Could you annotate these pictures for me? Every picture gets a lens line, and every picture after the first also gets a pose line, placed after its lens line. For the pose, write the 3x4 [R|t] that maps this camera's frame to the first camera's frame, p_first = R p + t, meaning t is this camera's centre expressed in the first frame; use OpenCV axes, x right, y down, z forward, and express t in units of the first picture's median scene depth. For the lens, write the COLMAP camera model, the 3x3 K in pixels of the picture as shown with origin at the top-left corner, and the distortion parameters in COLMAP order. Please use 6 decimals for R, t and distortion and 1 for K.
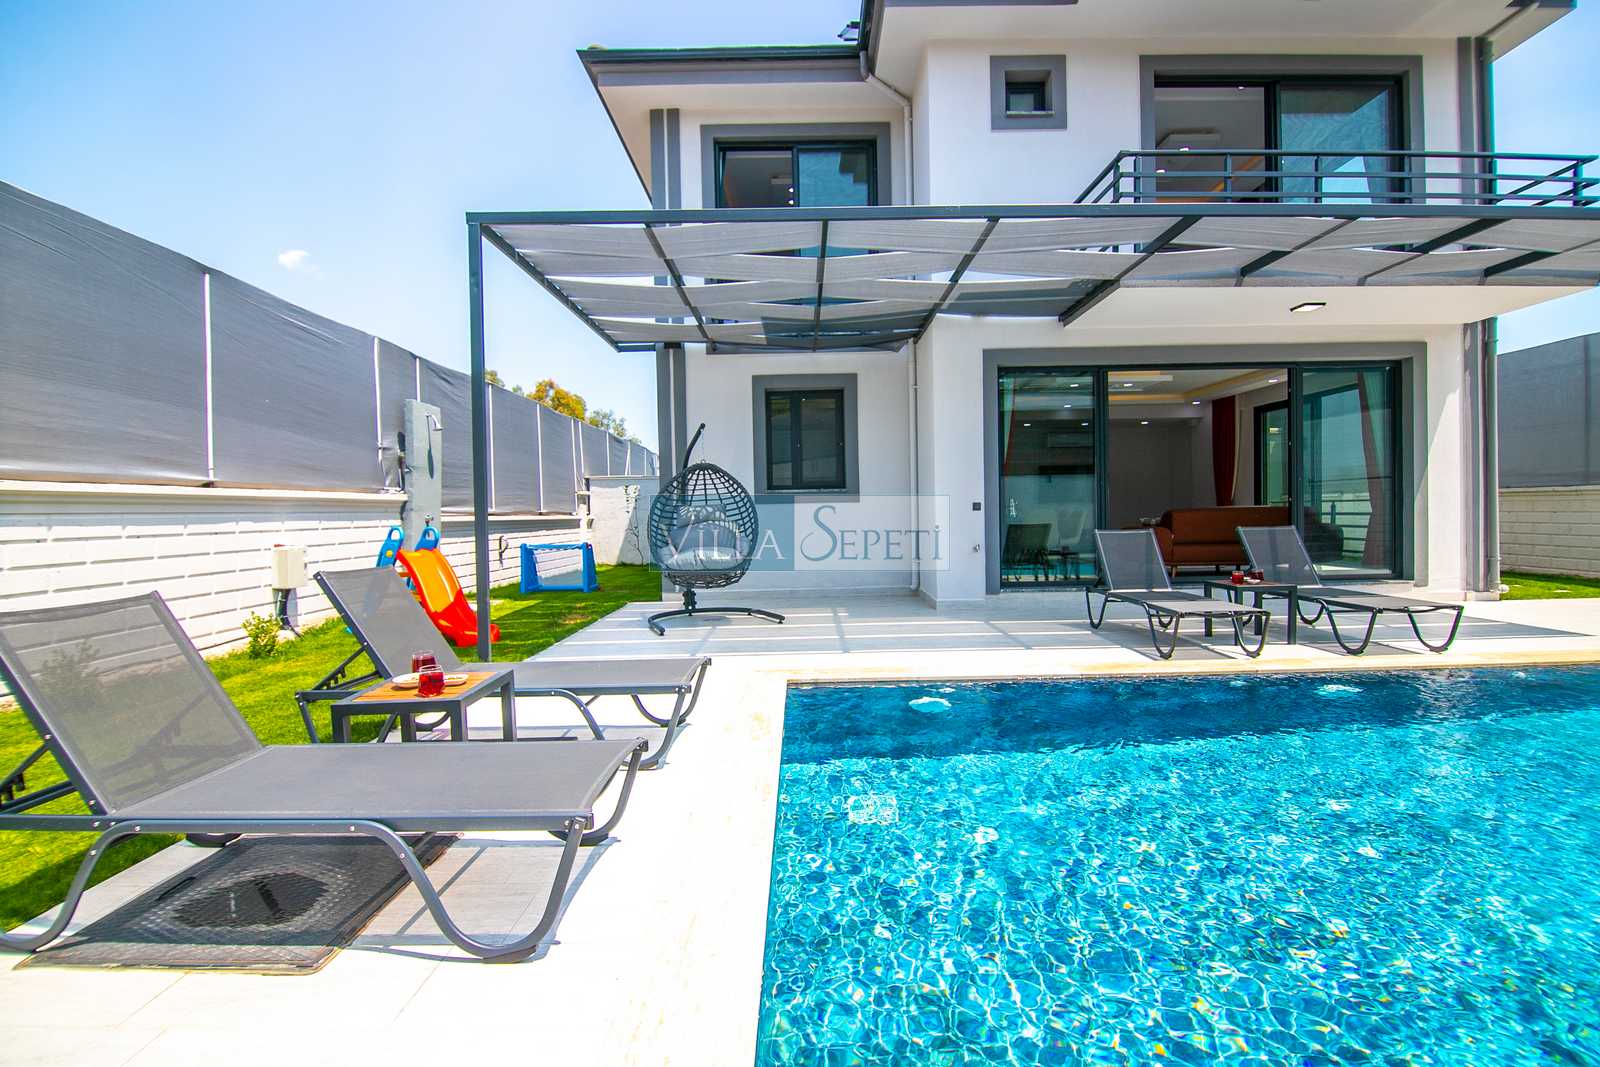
lens RADIAL K [[713.5, 0, 800.7], [0, 713.5, 529.3], [0, 0, 1]] dist [-0.006635, -0.007540]
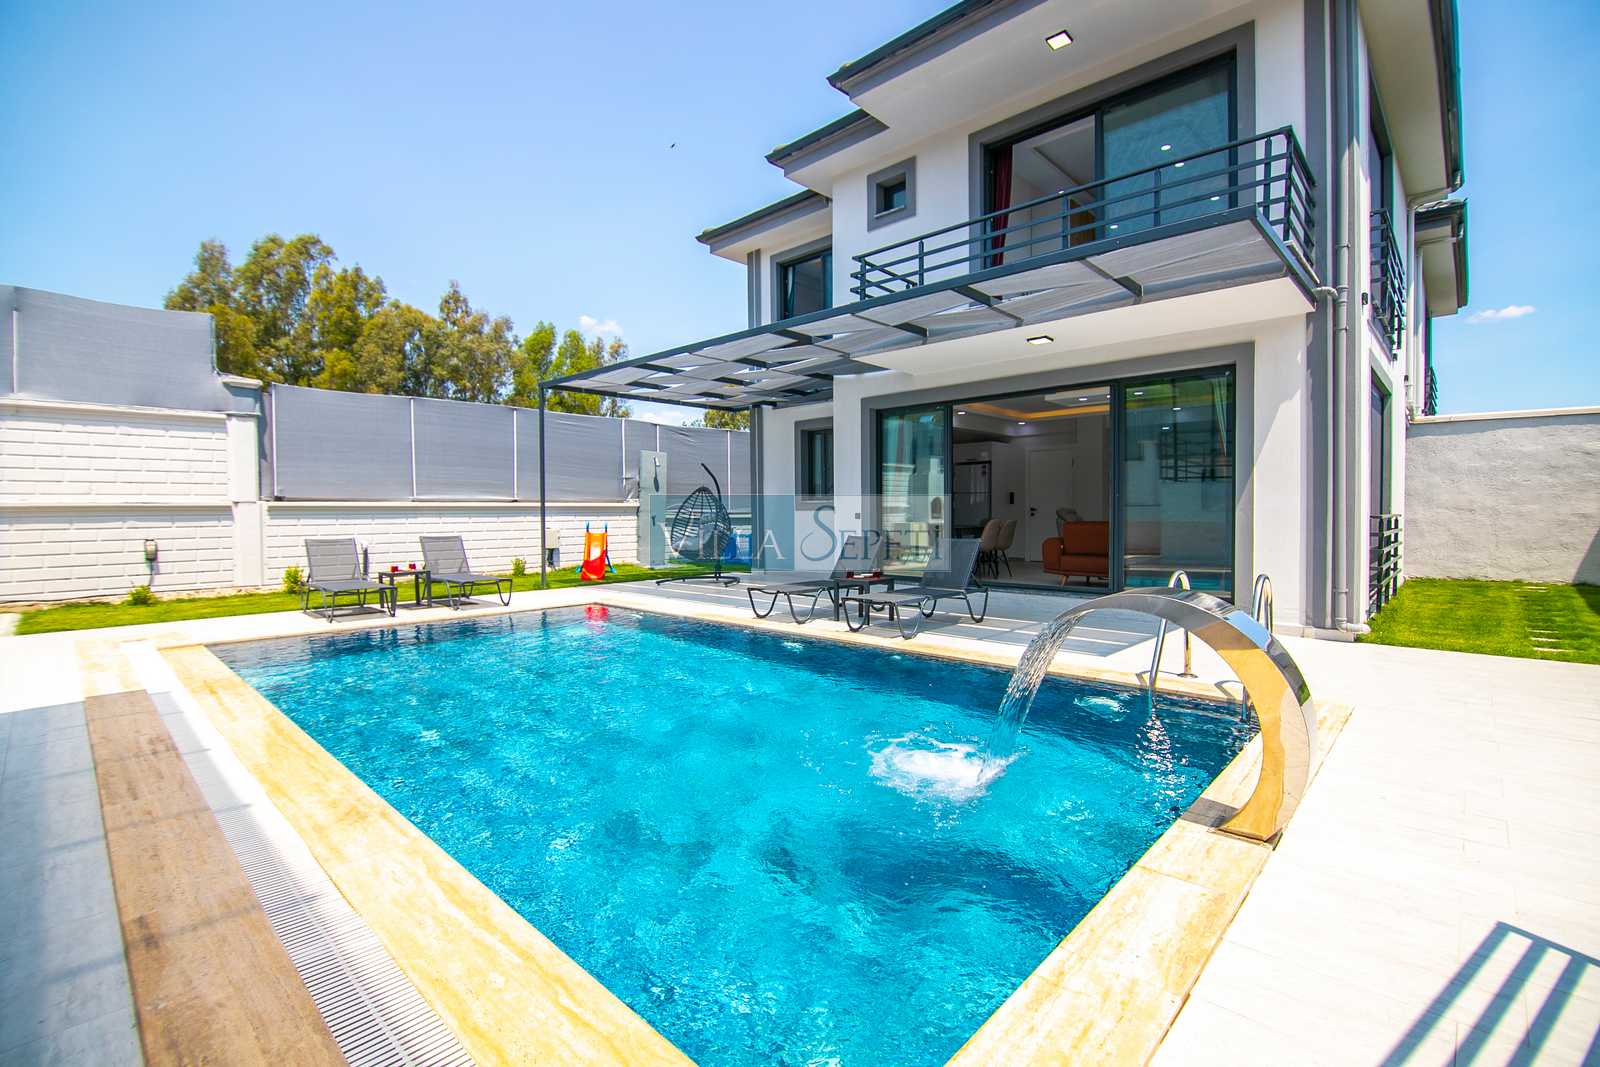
lens RADIAL K [[713.5, 0, 801.7], [0, 713.5, 528.6], [0, 0, 1]] dist [-0.006635, -0.007540]
pose [[0.727780, 0.031946, -0.685067, 1.085498], [-0.025720, 0.999483, 0.019285, -0.031046], [0.685329, 0.003584, 0.728225, -0.046779]]
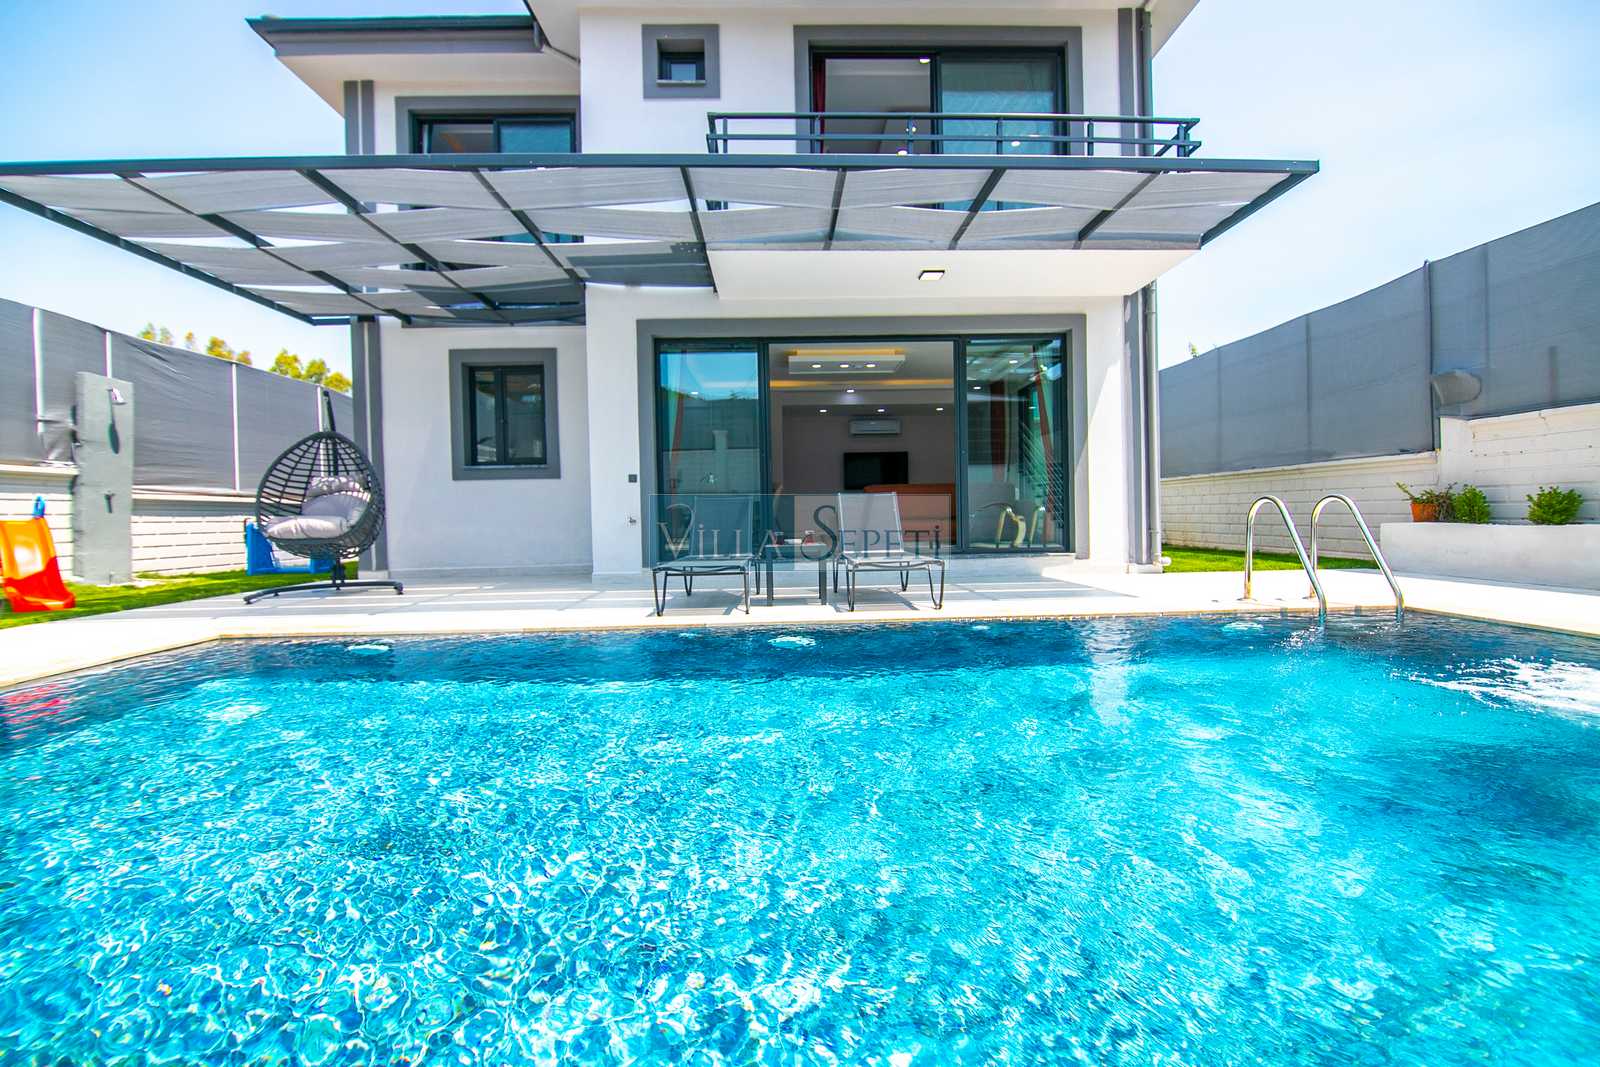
lens RADIAL K [[713.5, 0, 798.9], [0, 713.5, 527.9], [0, 0, 1]] dist [-0.006635, -0.007540]
pose [[0.999610, -0.000630, 0.027915, 0.448653], [0.000805, 0.999980, -0.006240, 0.043010], [-0.027911, 0.006260, 0.999591, 0.005493]]
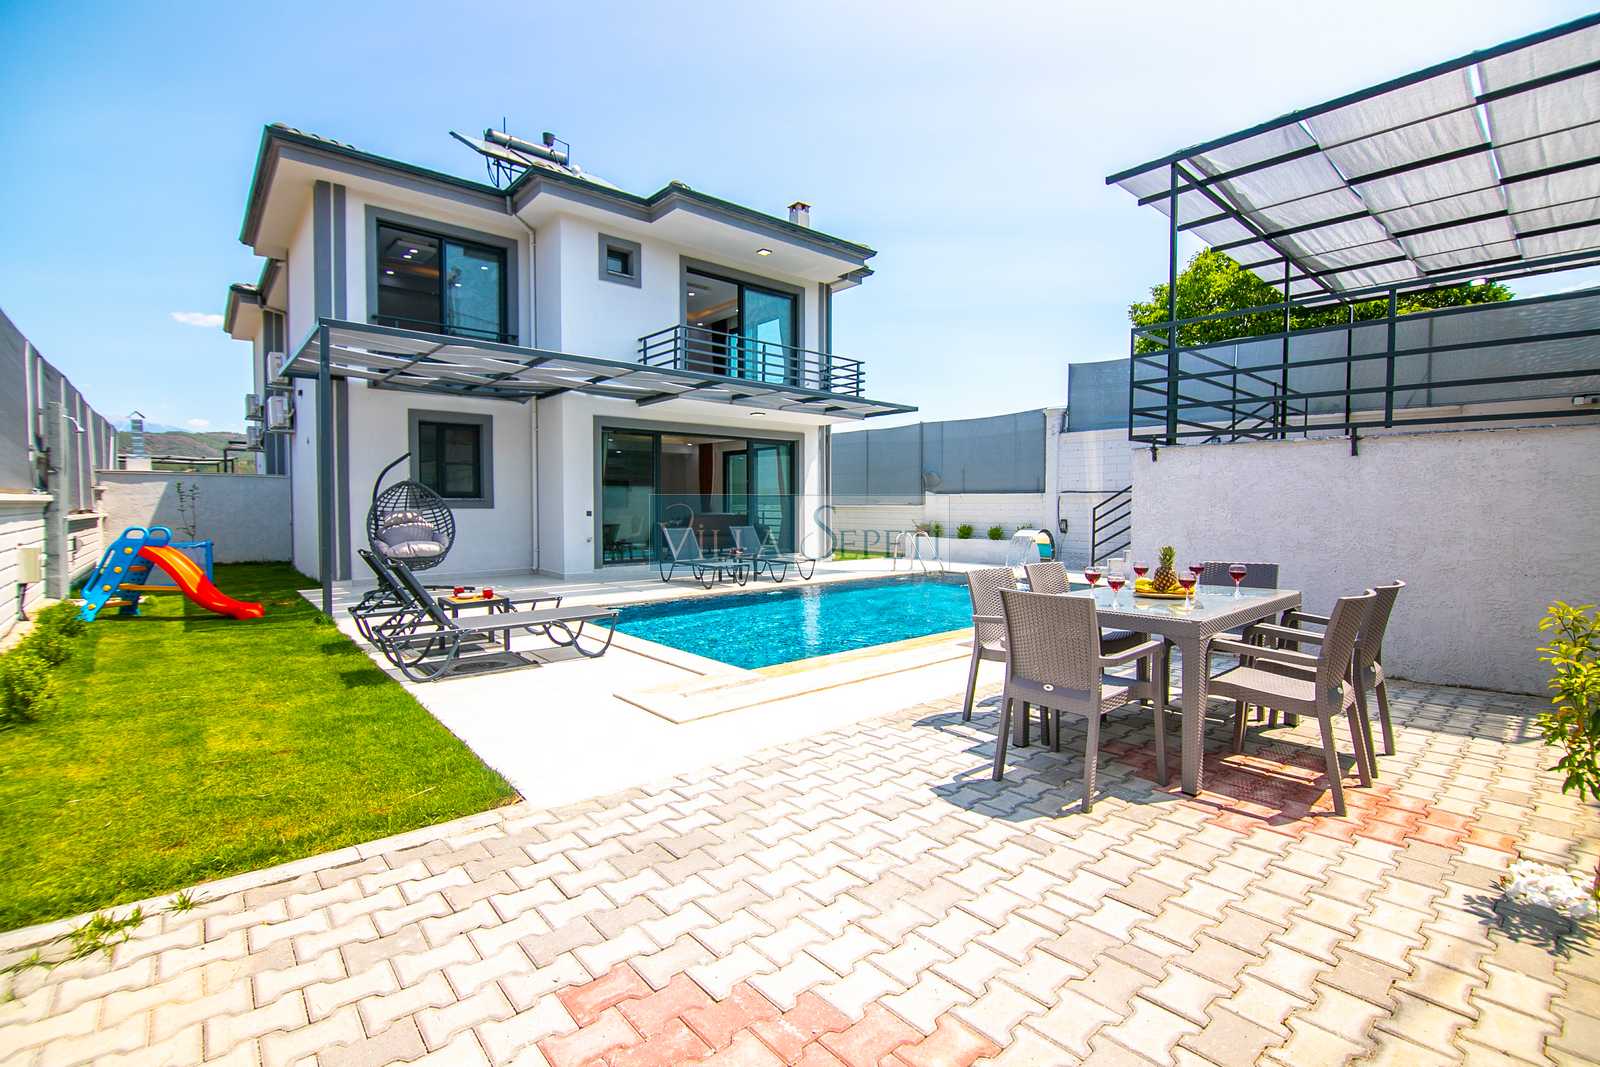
lens RADIAL K [[713.5, 0, 800.8], [0, 713.5, 530.4], [0, 0, 1]] dist [-0.006635, -0.007540]
pose [[0.753555, -0.005069, 0.657365, -0.439978], [0.000740, 0.999976, 0.006862, -0.005084], [-0.657384, -0.004685, 0.753541, -0.505037]]
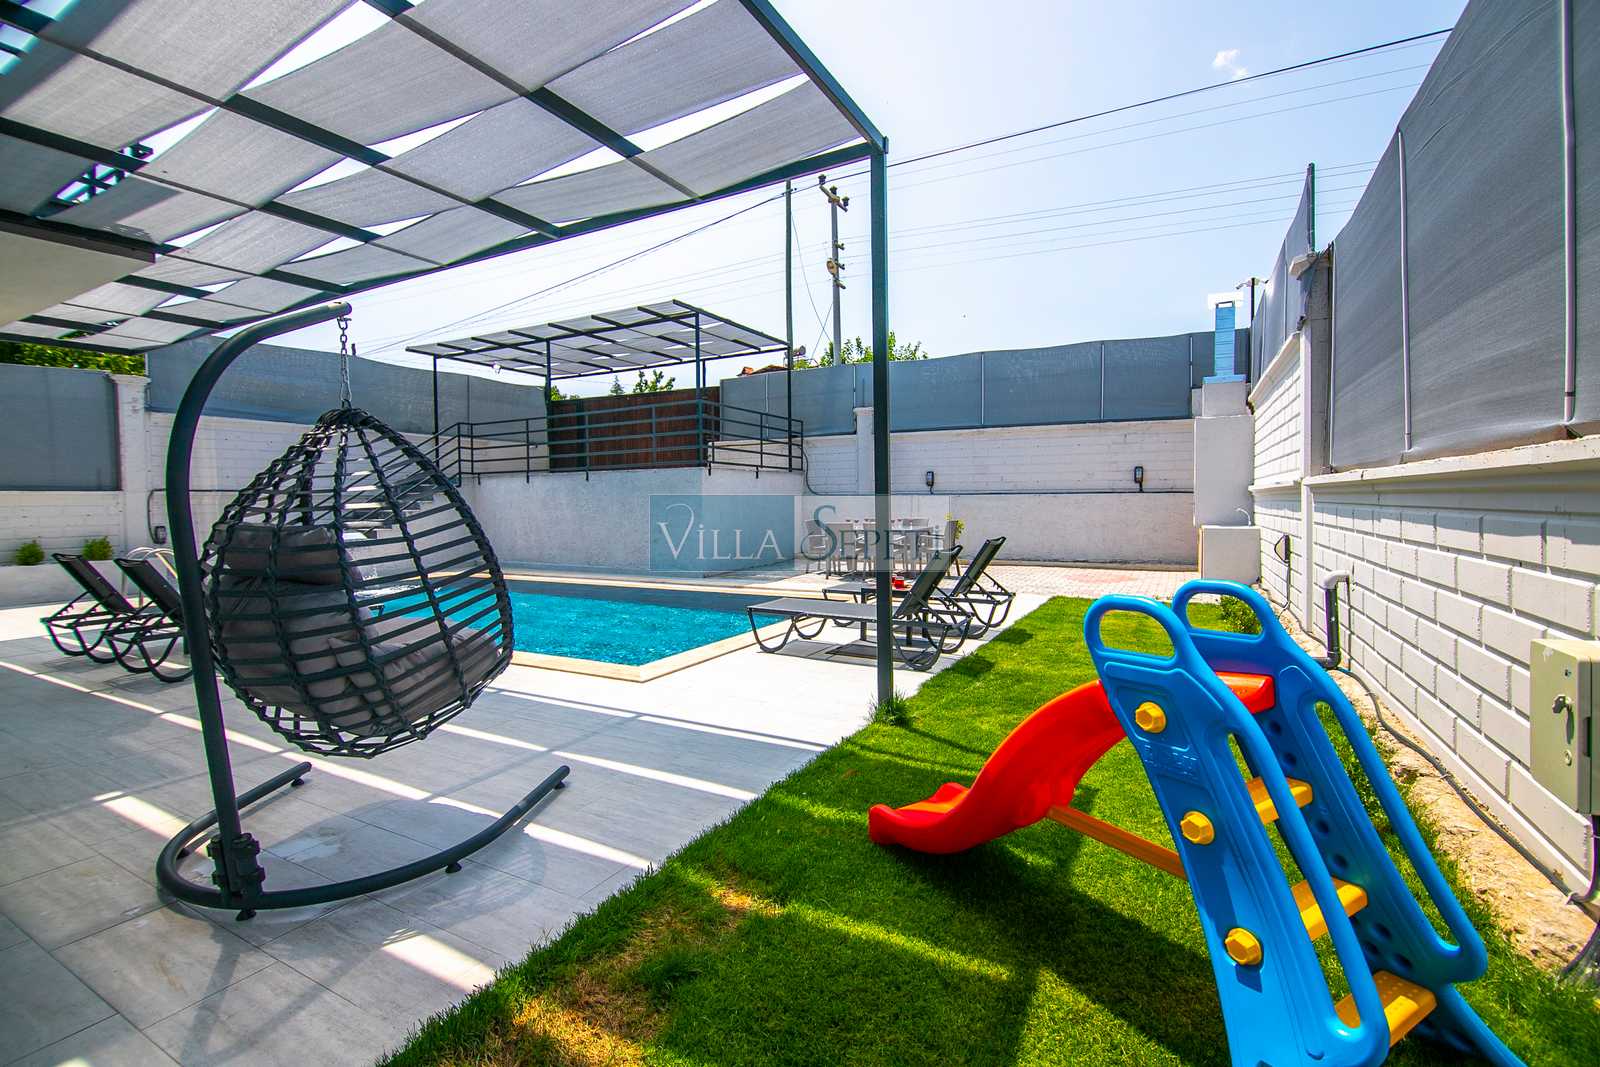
lens RADIAL K [[713.5, 0, 803.7], [0, 713.5, 528.2], [0, 0, 1]] dist [-0.006635, -0.007540]
pose [[-0.880439, 0.011767, 0.474013, -0.486035], [0.040905, 0.997850, 0.051208, -0.036490], [-0.472392, 0.064475, -0.879027, 1.127881]]
